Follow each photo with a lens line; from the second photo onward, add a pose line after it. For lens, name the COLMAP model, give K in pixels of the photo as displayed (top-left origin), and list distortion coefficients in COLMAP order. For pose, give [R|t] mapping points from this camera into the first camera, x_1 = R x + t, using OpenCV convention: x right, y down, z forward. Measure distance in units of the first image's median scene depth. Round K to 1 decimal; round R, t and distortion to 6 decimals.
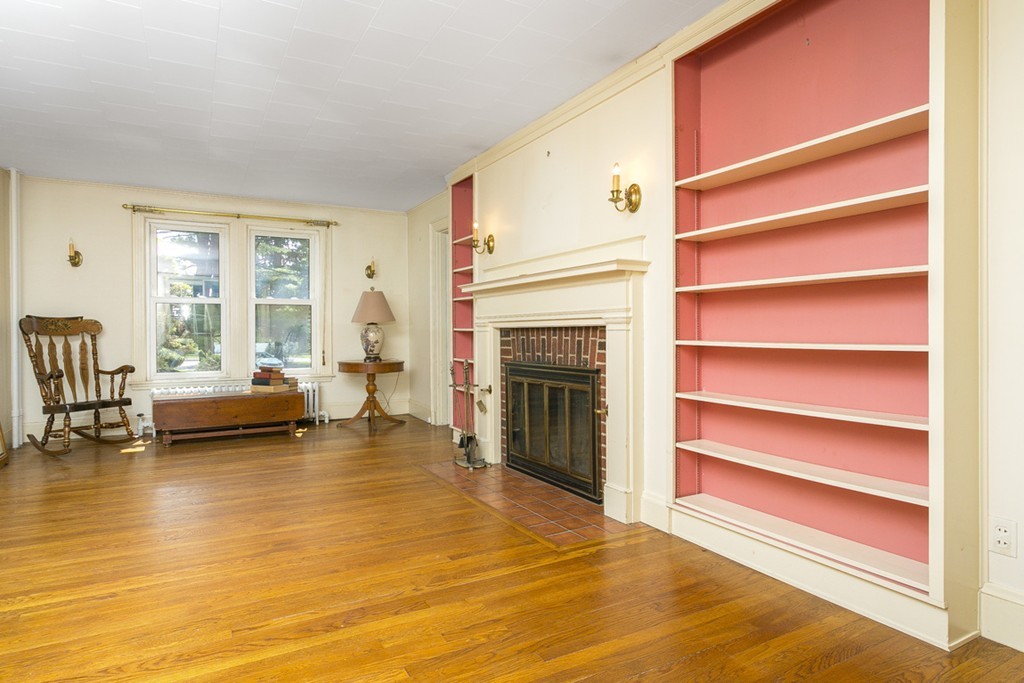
lens RADIAL K [[500.9, 0, 531.2], [0, 500.9, 343.2], [0, 0, 1]] dist [0.002505, 0.001803]
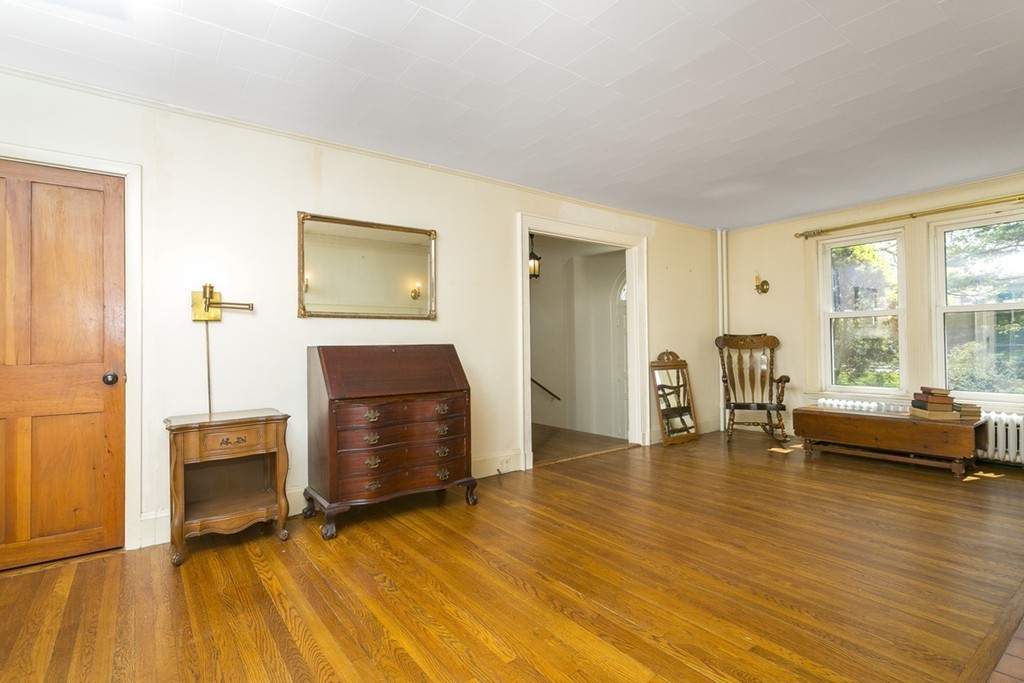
lens RADIAL K [[500.9, 0, 514.3], [0, 500.9, 339.9], [0, 0, 1]] dist [0.002505, 0.001803]
pose [[0.175860, -0.010158, -0.984363, 0.208676], [-0.015983, 0.999785, -0.013173, -0.012139], [0.984285, 0.018050, 0.175660, 0.190182]]
